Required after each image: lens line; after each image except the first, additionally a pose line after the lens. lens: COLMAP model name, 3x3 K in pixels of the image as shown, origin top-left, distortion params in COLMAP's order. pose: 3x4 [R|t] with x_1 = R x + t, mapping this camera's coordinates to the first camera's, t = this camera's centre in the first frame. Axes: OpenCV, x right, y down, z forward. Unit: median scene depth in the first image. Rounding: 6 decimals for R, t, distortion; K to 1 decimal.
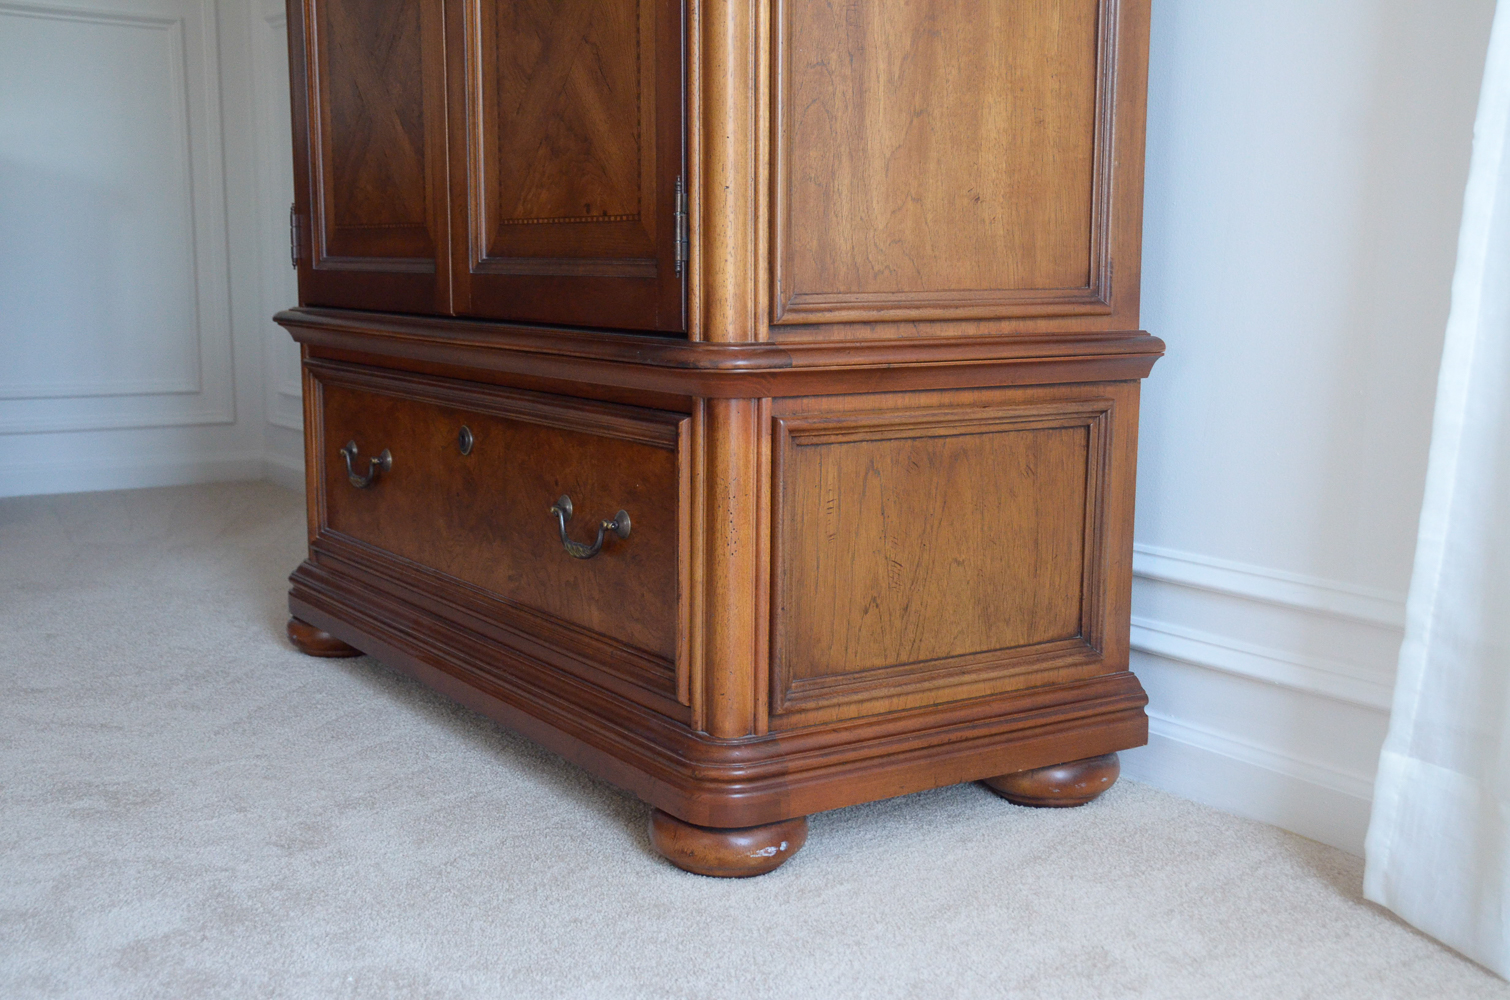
lens RADIAL K [[1787.1, 0, 752.8], [0, 1787.1, 533.1], [0, 0, 1]] dist [0.013632, 0.024495]
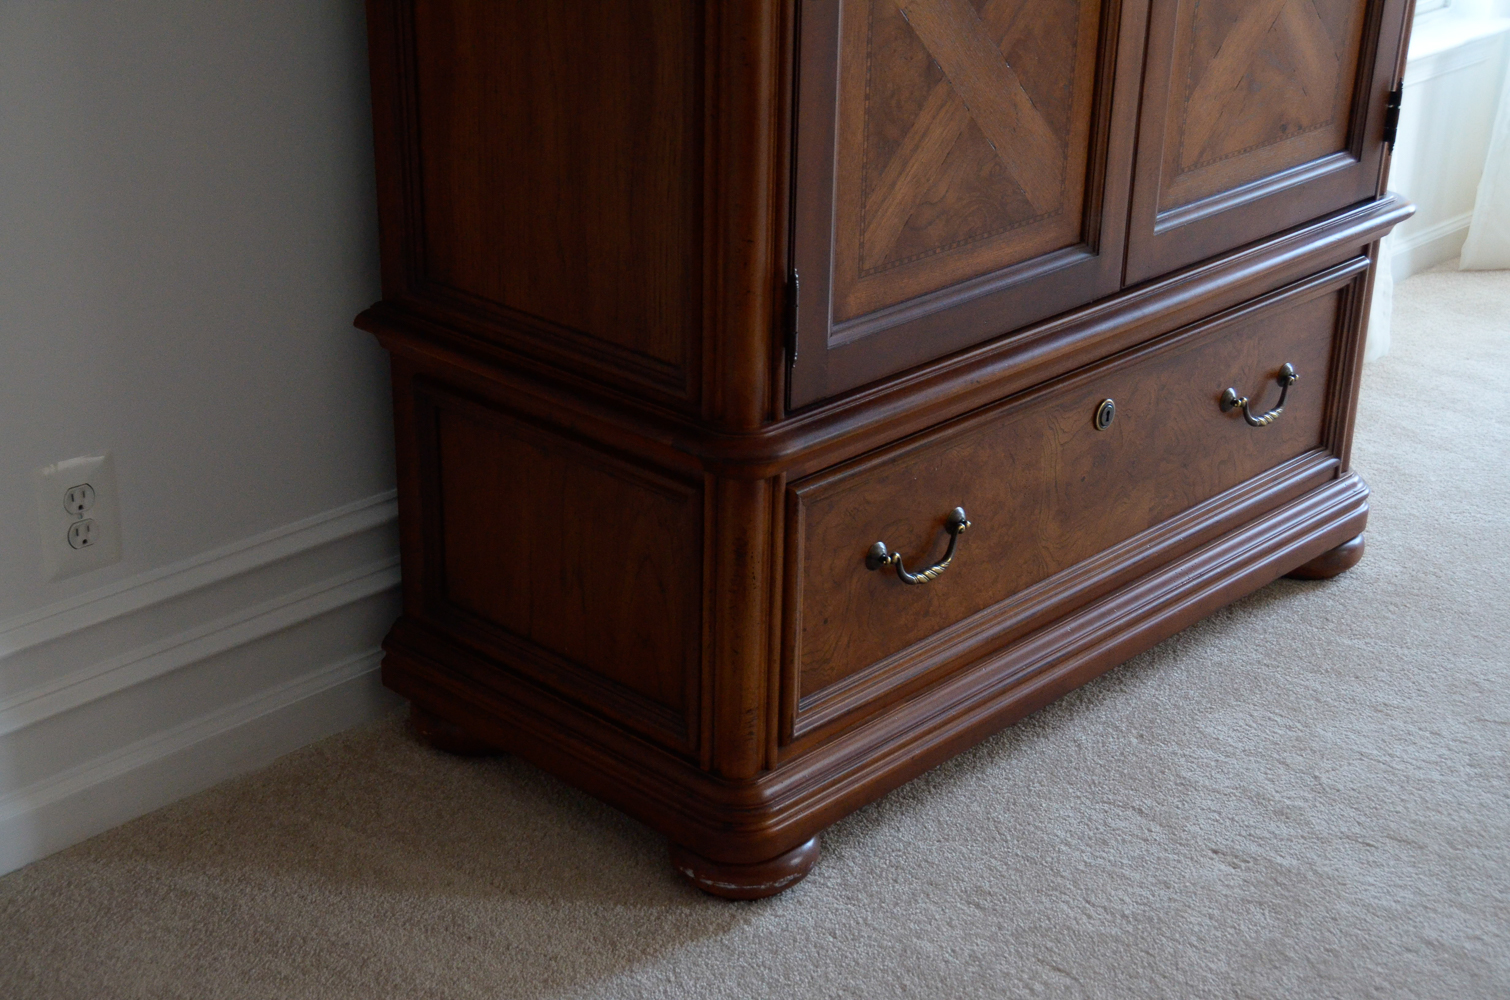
lens RADIAL K [[2215.7, 0, 755.7], [0, 2215.7, 520.0], [0, 0, 1]] dist [0.092583, 0.485058]
pose [[-0.236258, -0.395722, 0.887460, -1.405731], [0.135907, 0.890881, 0.433429, -0.638348], [-0.962139, 0.223013, -0.156697, 1.646831]]
